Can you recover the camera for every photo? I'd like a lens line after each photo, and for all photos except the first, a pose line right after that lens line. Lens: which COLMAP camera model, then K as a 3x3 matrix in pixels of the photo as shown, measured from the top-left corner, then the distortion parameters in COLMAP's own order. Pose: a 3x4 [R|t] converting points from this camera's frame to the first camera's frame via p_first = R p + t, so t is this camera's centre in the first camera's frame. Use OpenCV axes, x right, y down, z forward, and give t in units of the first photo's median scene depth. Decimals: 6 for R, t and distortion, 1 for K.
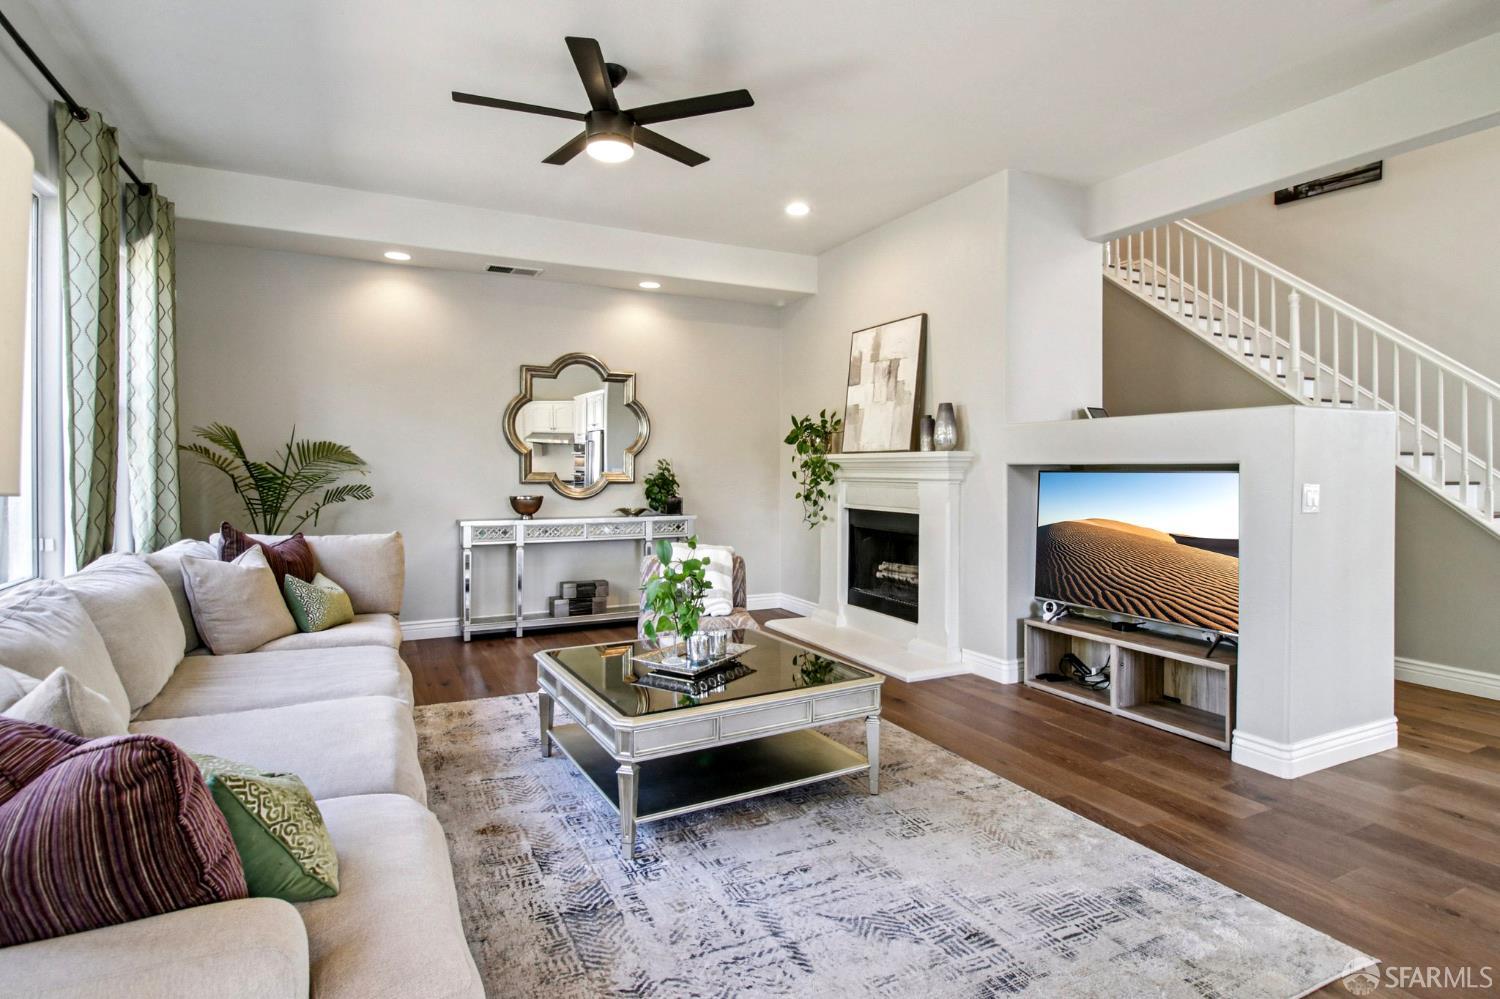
lens RADIAL K [[778.8, 0, 749.1], [0, 778.8, 484.7], [0, 0, 1]] dist [0.004262, -0.011667]
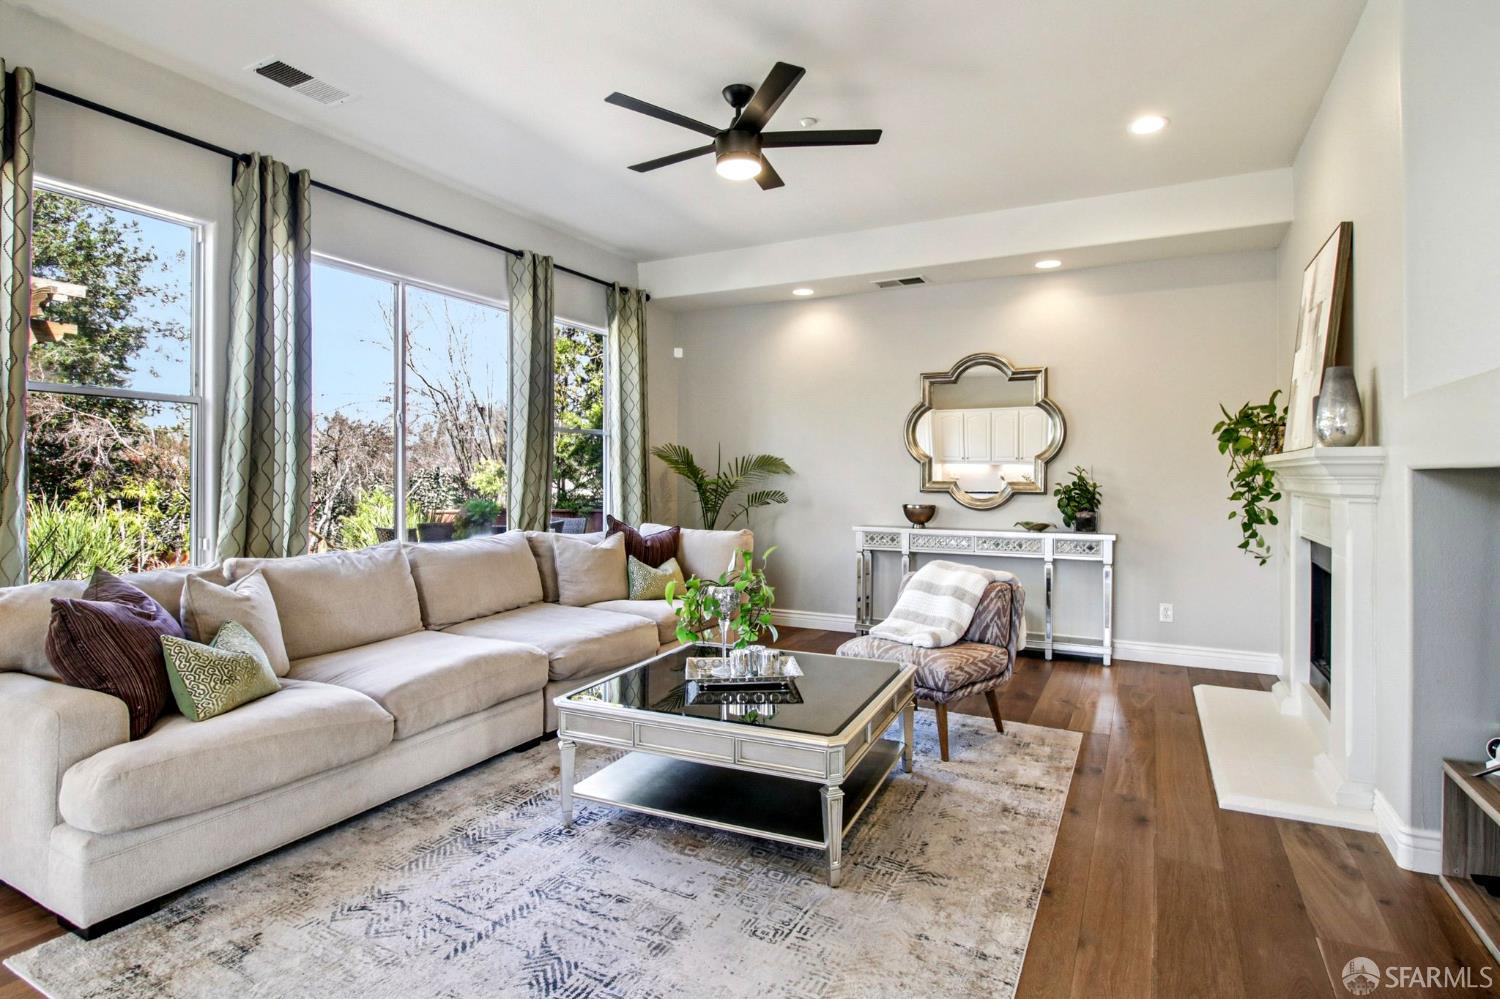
lens RADIAL K [[778.8, 0, 739.3], [0, 778.8, 474.0], [0, 0, 1]] dist [0.004262, -0.011667]
pose [[0.588042, -0.004905, -0.808816, 0.430857], [-0.019325, 0.999611, -0.020112, -0.000365], [0.808600, 0.027457, 0.587718, 0.260877]]
